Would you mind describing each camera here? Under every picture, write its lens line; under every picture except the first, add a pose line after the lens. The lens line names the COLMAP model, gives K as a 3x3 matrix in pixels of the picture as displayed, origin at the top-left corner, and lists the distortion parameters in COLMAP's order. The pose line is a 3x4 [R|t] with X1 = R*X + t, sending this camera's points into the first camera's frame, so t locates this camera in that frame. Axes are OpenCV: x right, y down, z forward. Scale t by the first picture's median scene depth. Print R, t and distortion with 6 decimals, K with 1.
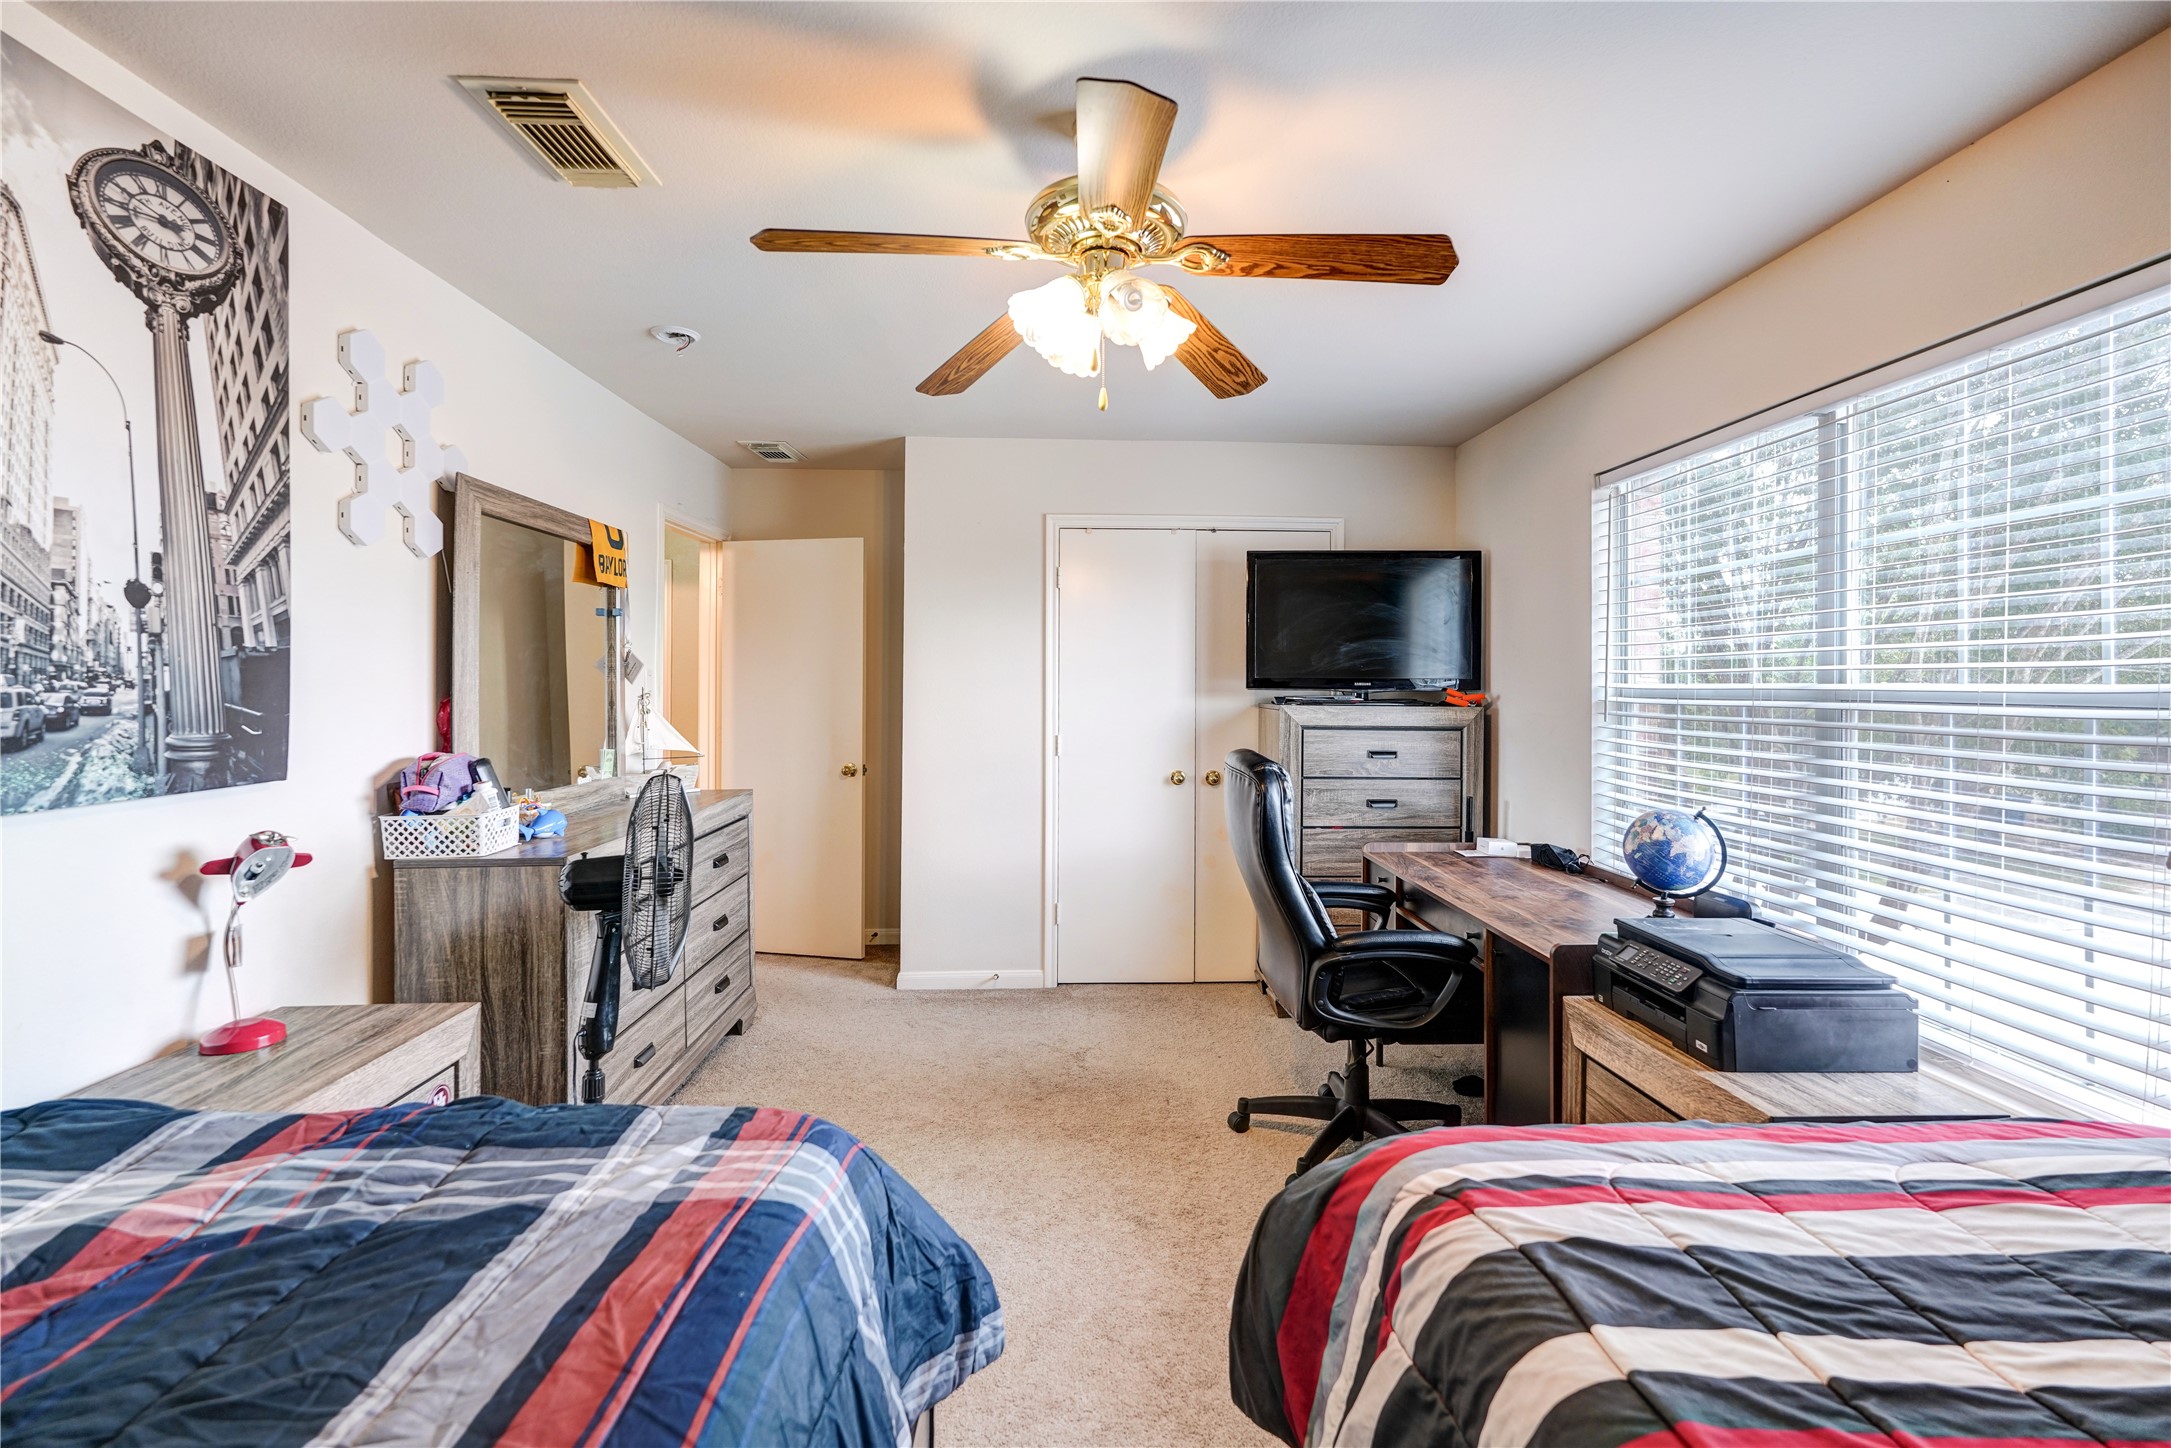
lens RADIAL K [[973.4, 0, 1087.2], [0, 973.4, 713.0], [0, 0, 1]] dist [-0.004592, 0.009909]
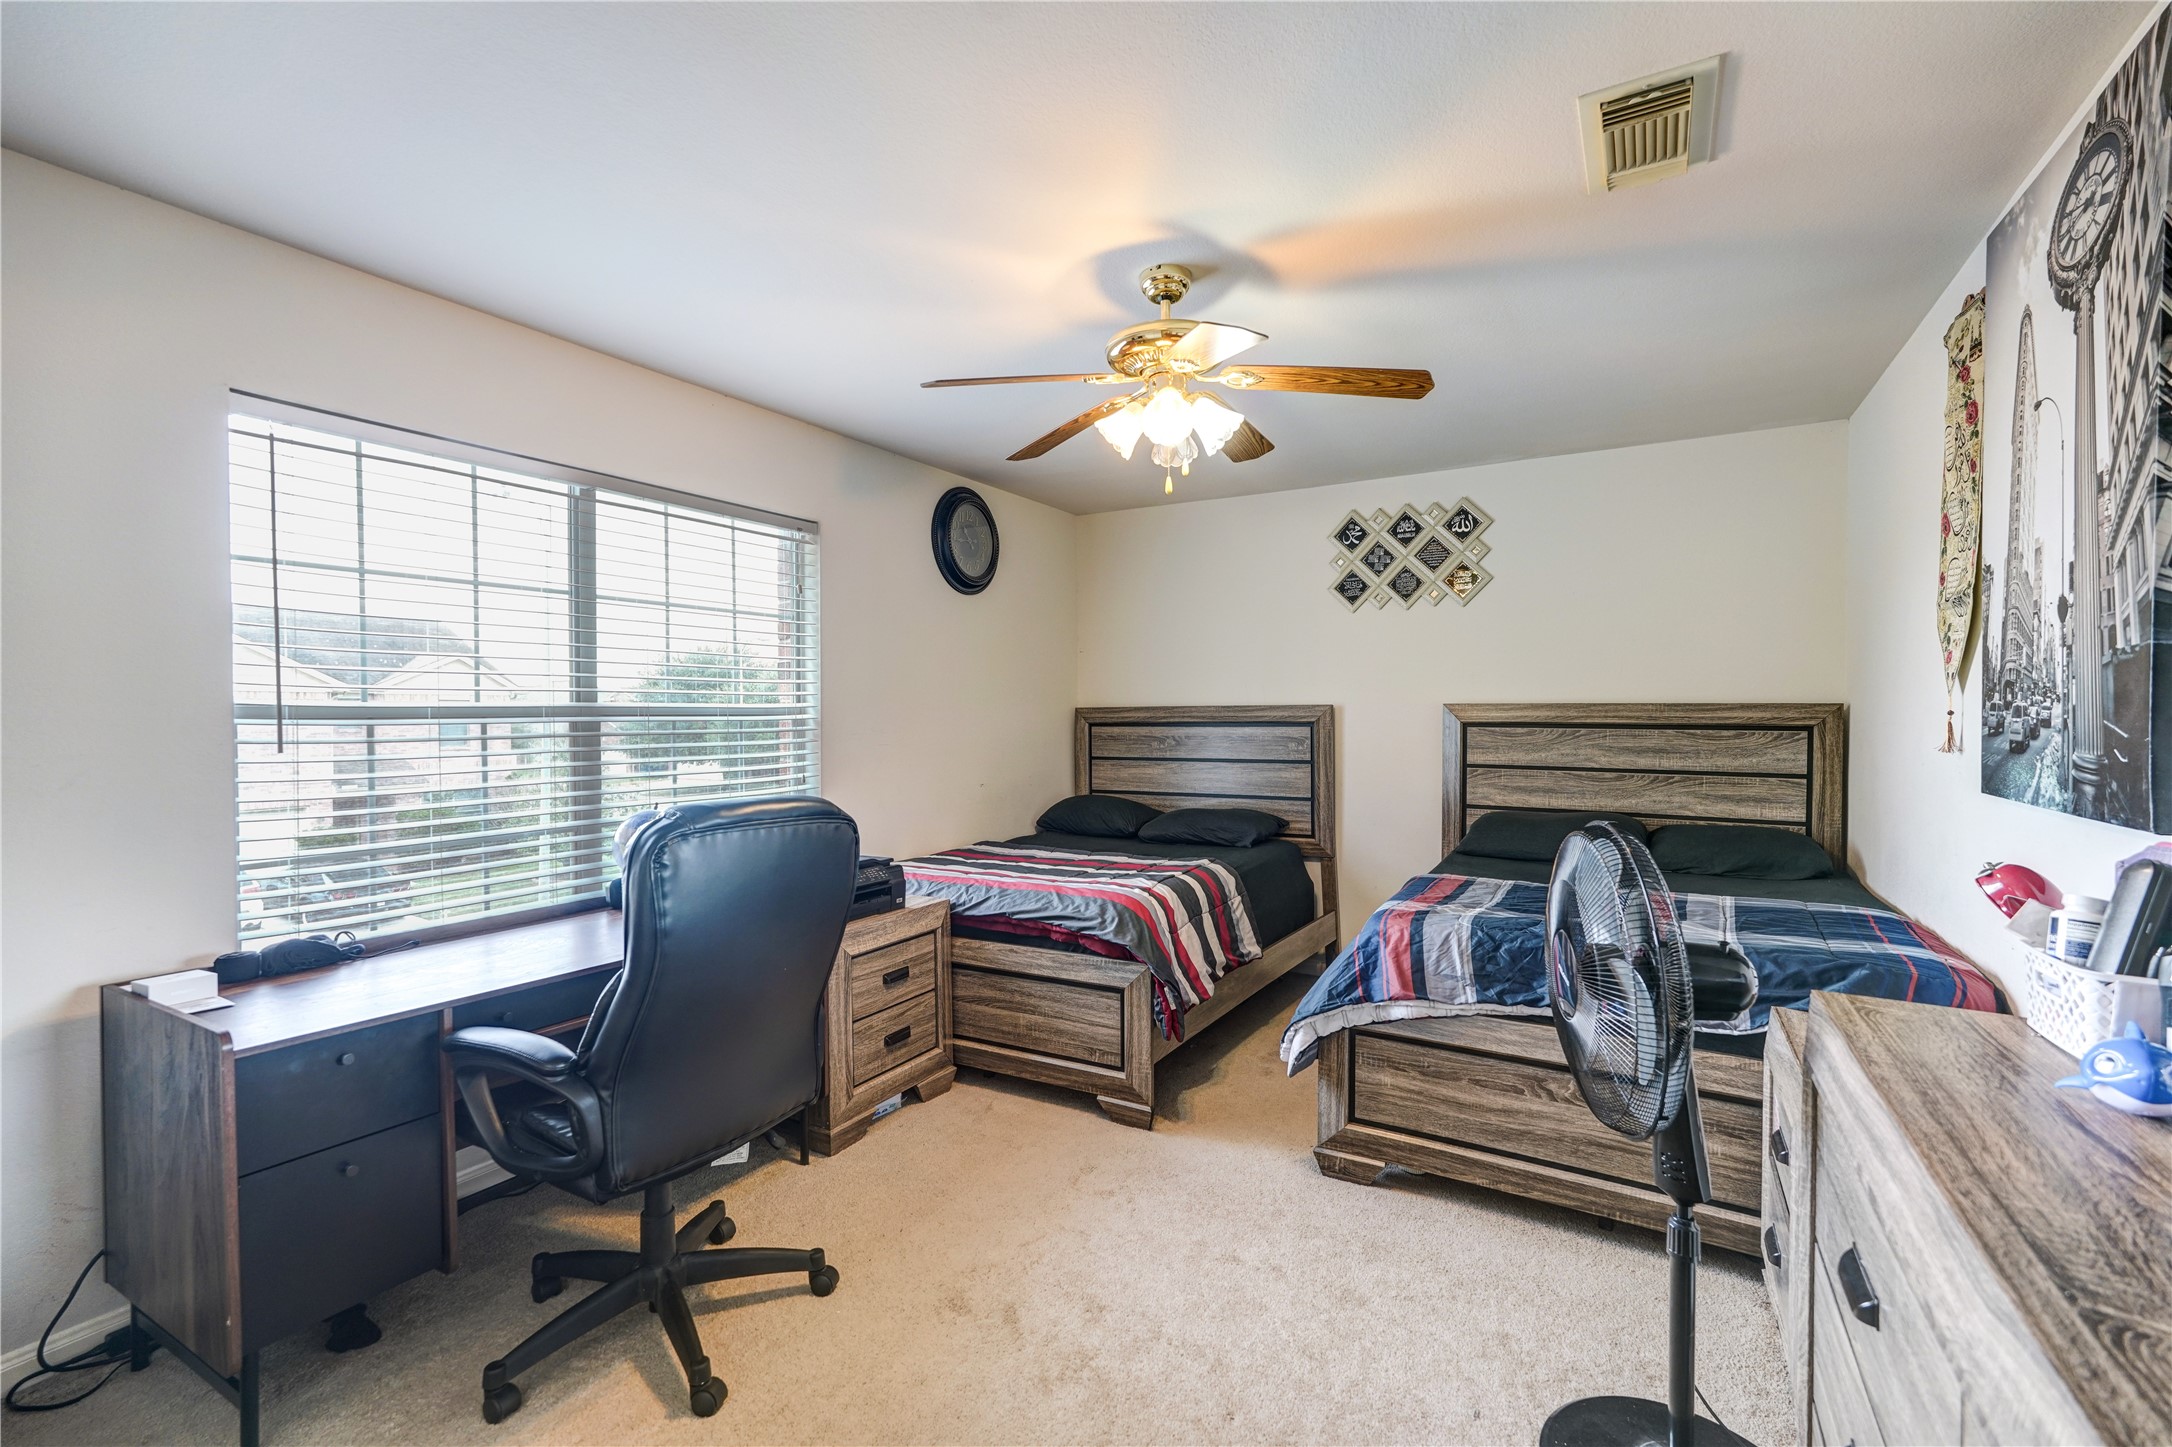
lens RADIAL K [[973.8, 0, 1086.4], [0, 973.8, 725.4], [0, 0, 1]] dist [-0.004592, 0.009909]
pose [[-0.848941, -0.025957, 0.527849, -0.622421], [0.000113, 0.998784, 0.049298, -0.049042], [-0.528487, 0.041911, -0.847906, 2.277636]]
